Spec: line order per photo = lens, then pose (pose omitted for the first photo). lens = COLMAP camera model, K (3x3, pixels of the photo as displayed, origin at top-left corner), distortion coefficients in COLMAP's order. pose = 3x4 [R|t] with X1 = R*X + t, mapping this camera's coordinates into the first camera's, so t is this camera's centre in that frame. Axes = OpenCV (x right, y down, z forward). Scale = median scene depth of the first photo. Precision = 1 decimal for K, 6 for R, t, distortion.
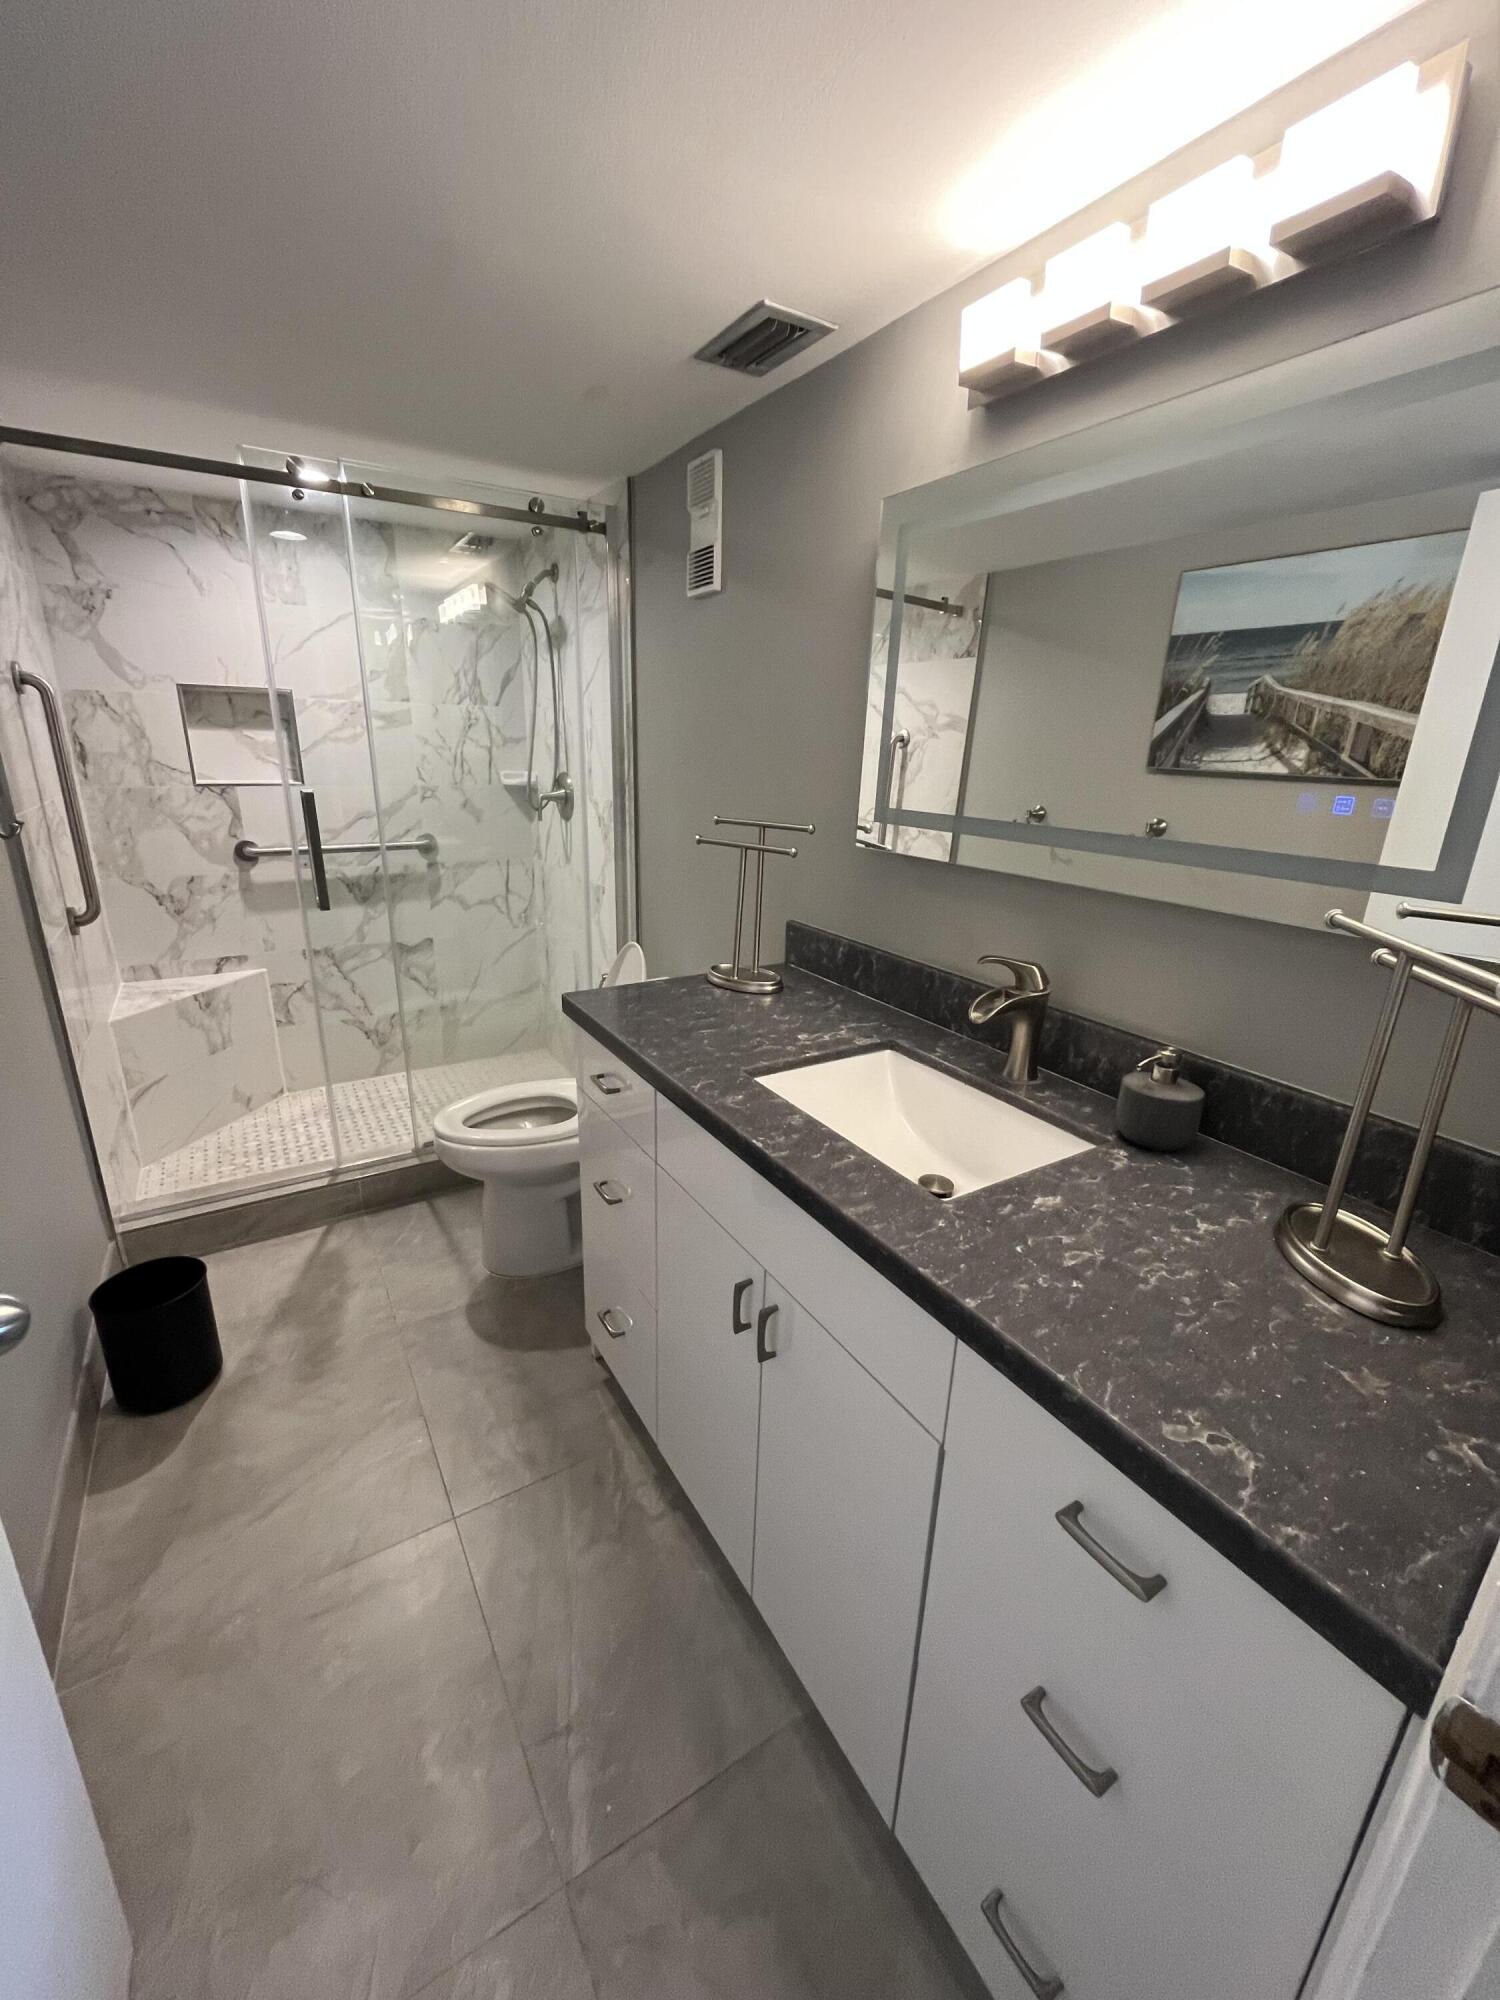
lens RADIAL K [[812.6, 0, 755.4], [0, 812.6, 996.4], [0, 0, 1]] dist [-0.001753, -0.000226]
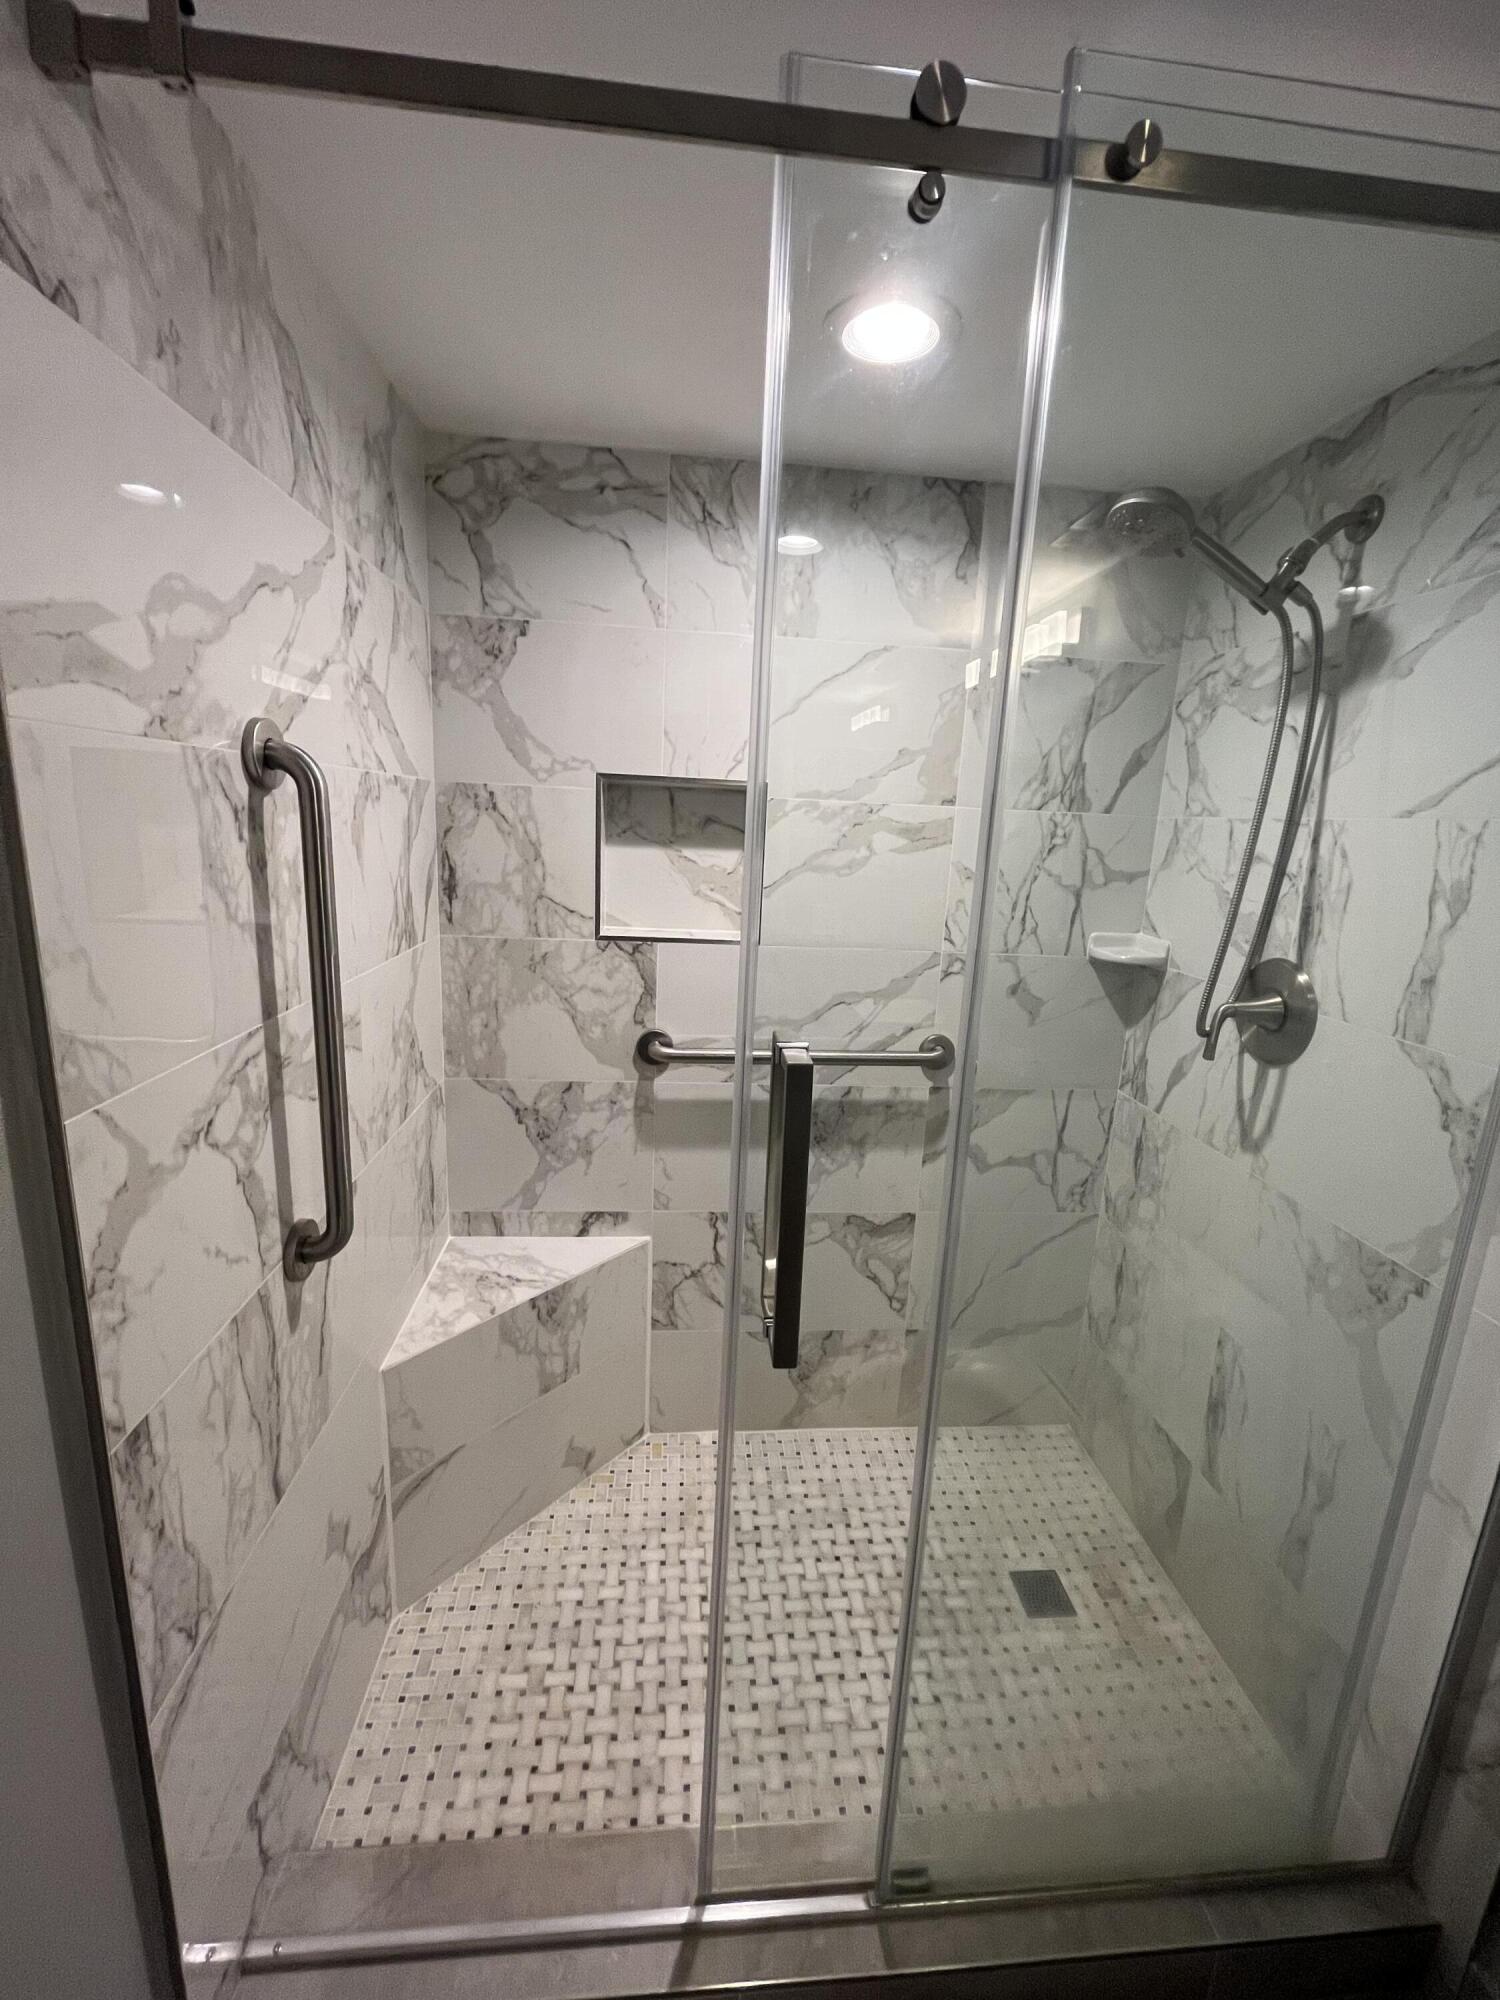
lens RADIAL K [[812.6, 0, 758.2], [0, 812.6, 988.7], [0, 0, 1]] dist [-0.001753, -0.000226]
pose [[0.894646, 0.108985, -0.433279, -0.319003], [-0.157259, 0.984546, -0.077063, -0.193715], [0.418185, 0.137081, 0.897959, 0.513265]]
